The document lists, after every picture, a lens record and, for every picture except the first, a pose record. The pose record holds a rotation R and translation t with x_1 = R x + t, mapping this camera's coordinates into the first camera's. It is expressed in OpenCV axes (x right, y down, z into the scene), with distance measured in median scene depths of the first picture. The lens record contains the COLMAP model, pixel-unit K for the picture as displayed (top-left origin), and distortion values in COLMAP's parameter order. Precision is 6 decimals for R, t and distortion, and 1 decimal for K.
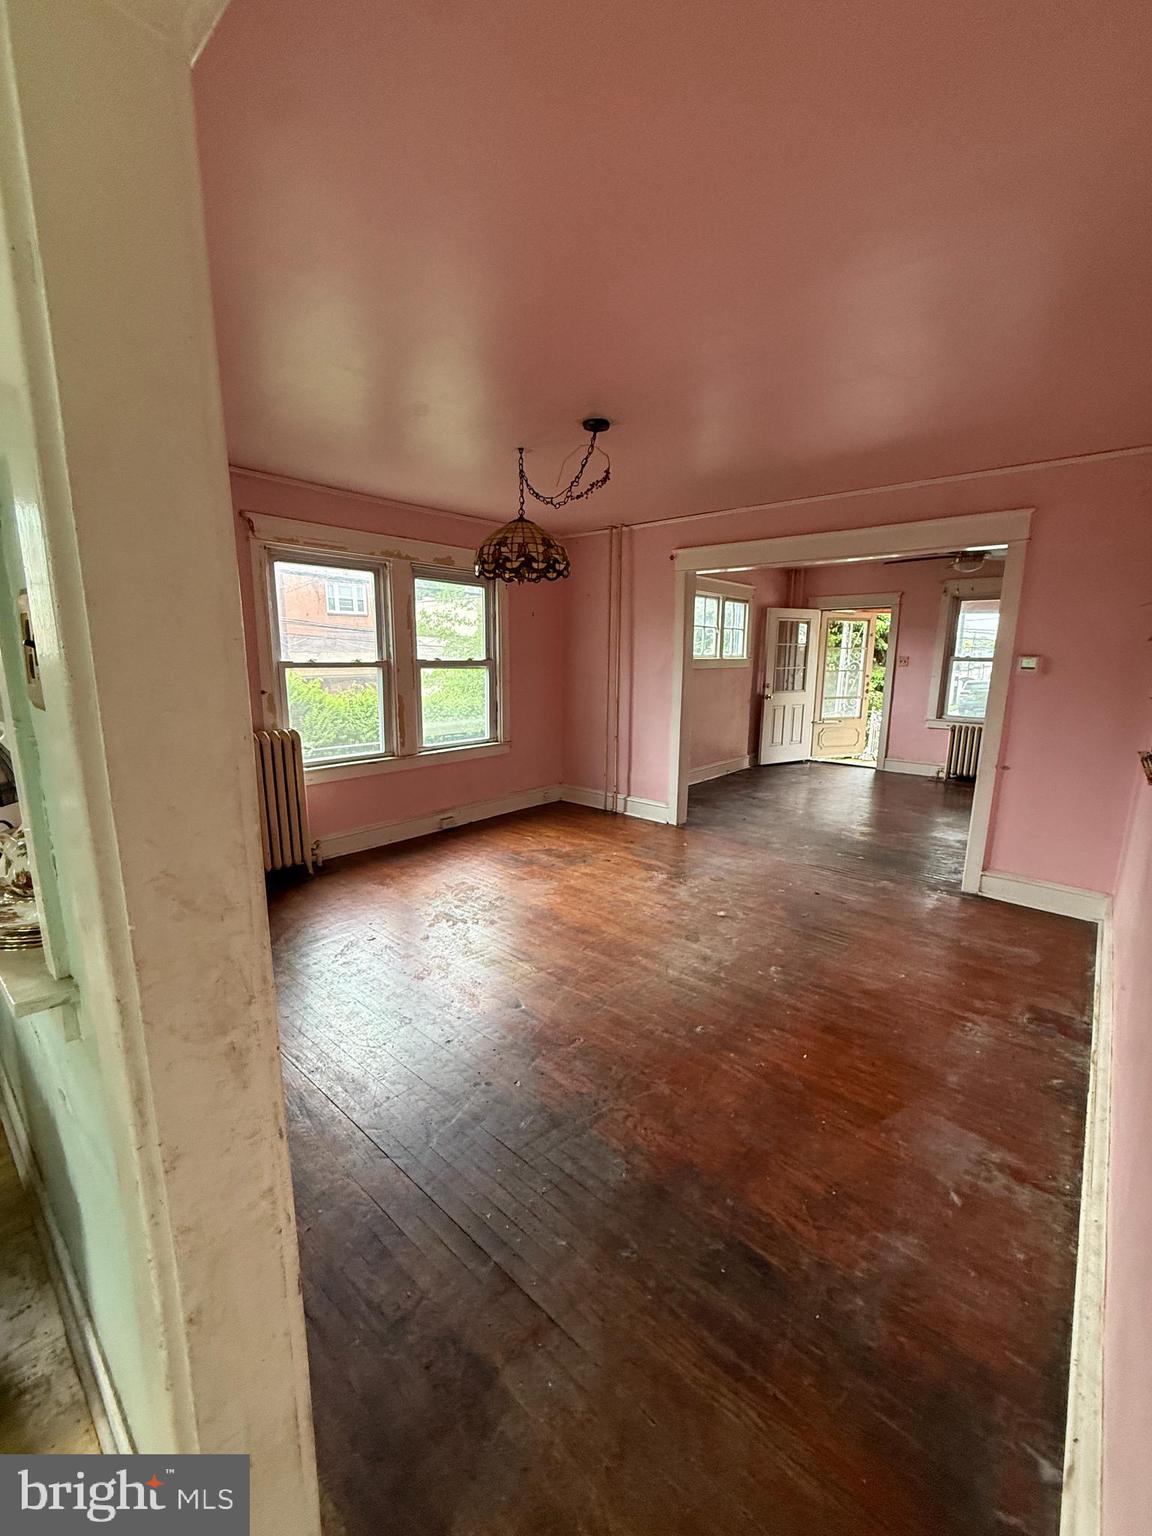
lens RADIAL K [[612.7, 0, 563.3], [0, 612.7, 762.7], [0, 0, 1]] dist [0.000711, 0.000056]
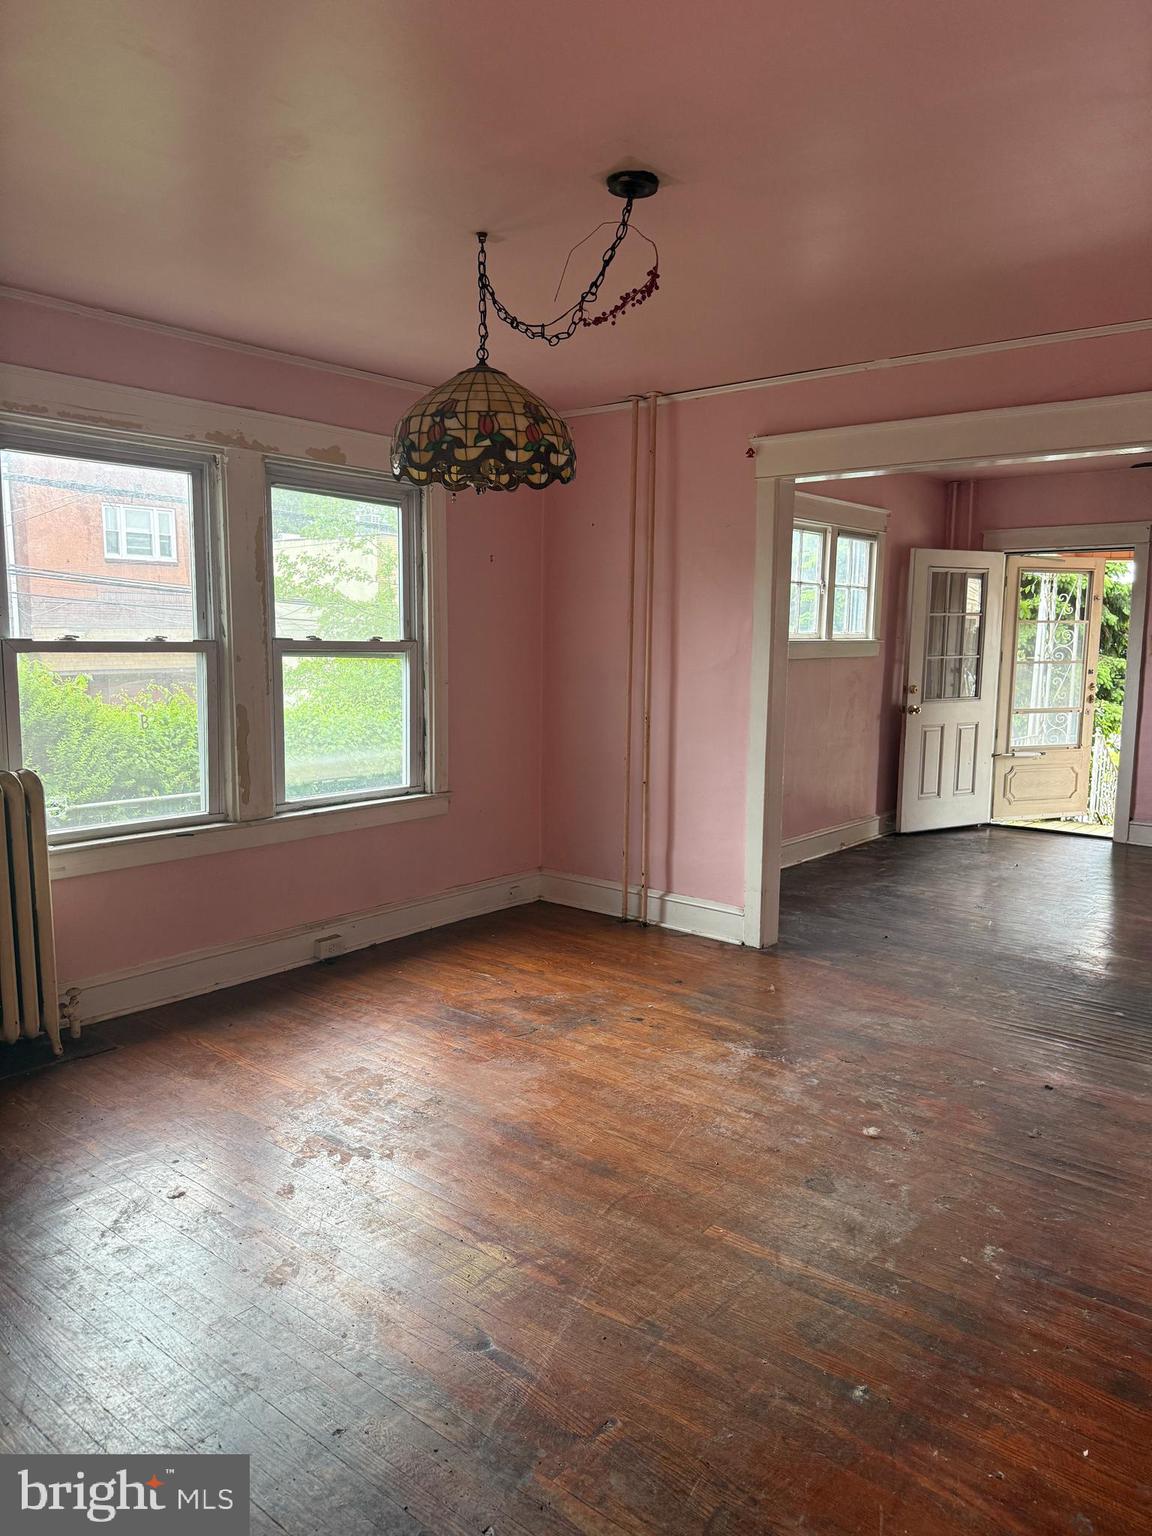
lens RADIAL K [[1080.8, 0, 562.5], [0, 1080.8, 768.8], [0, 0, 1]] dist [0.068092, -0.083020]
pose [[0.999463, -0.001022, 0.032758, -0.023604], [0.002738, 0.998623, -0.052381, -0.006982], [-0.032659, 0.052442, 0.998090, 0.070316]]
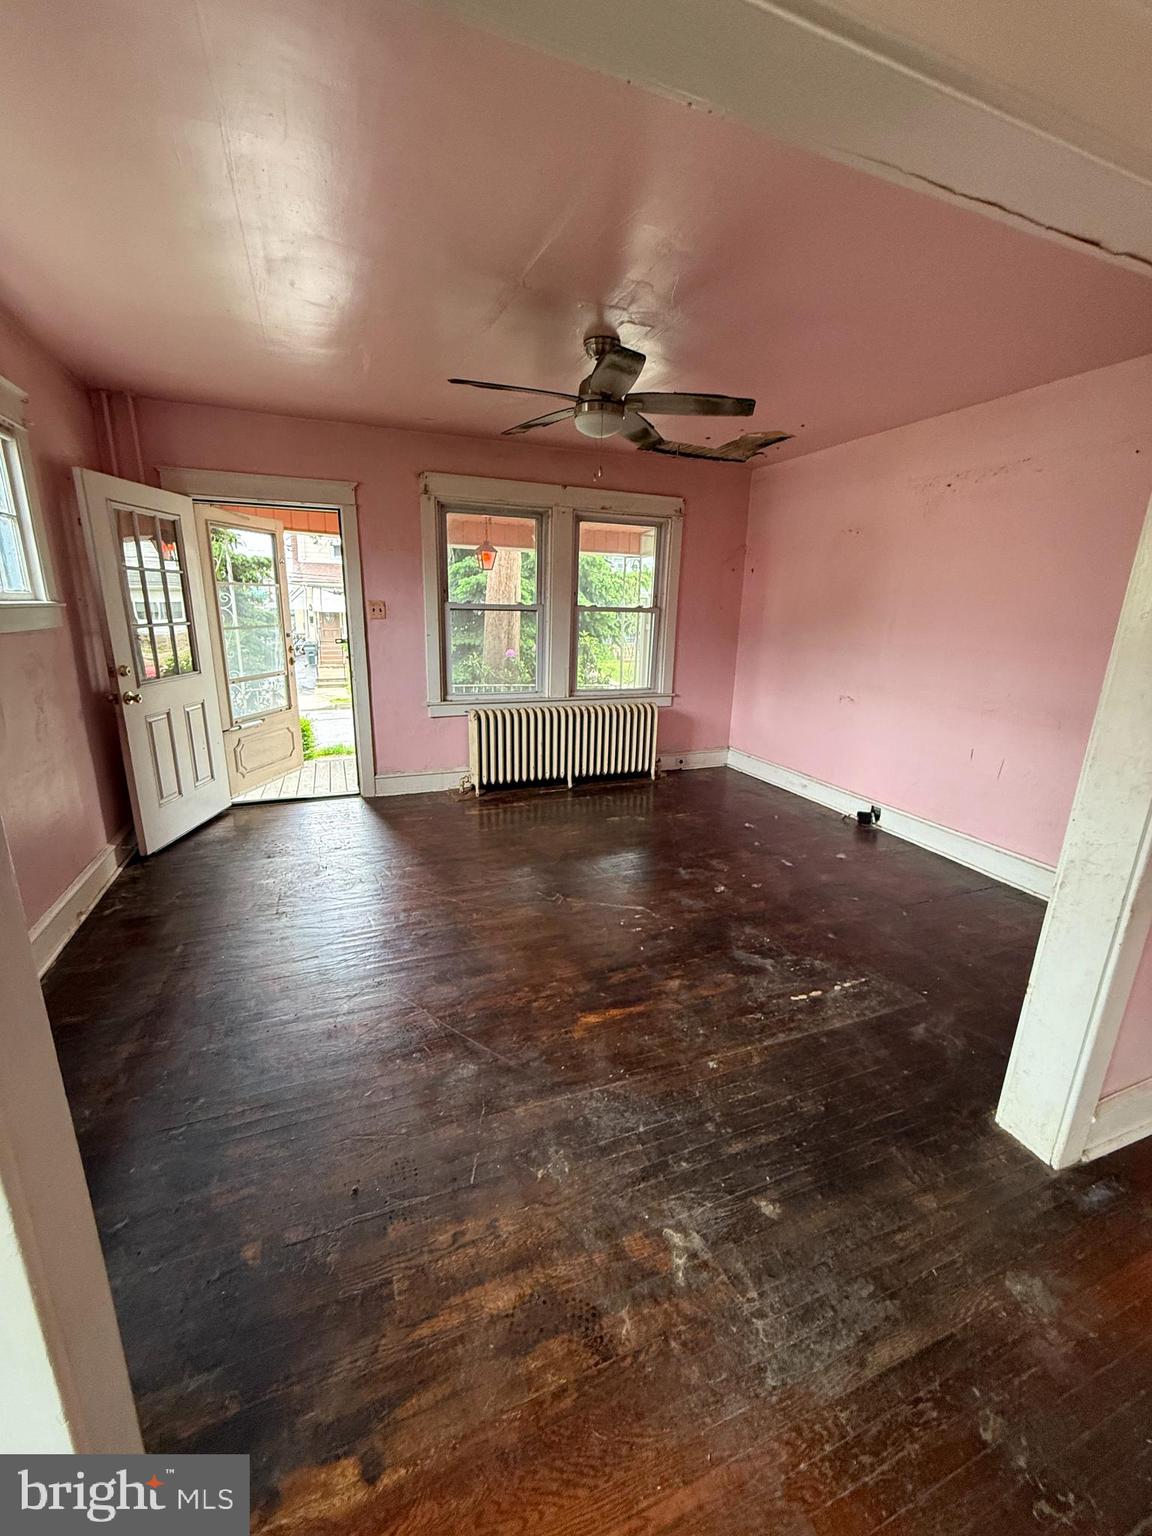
lens RADIAL K [[611.0, 0, 576.1], [0, 611.0, 765.2], [0, 0, 1]] dist [0.006642, 0.000024]
pose [[0.446572, -0.223137, 0.866478, 0.179795], [0.142896, 0.973761, 0.177118, -0.170457], [-0.883263, 0.044720, 0.466740, 0.989382]]
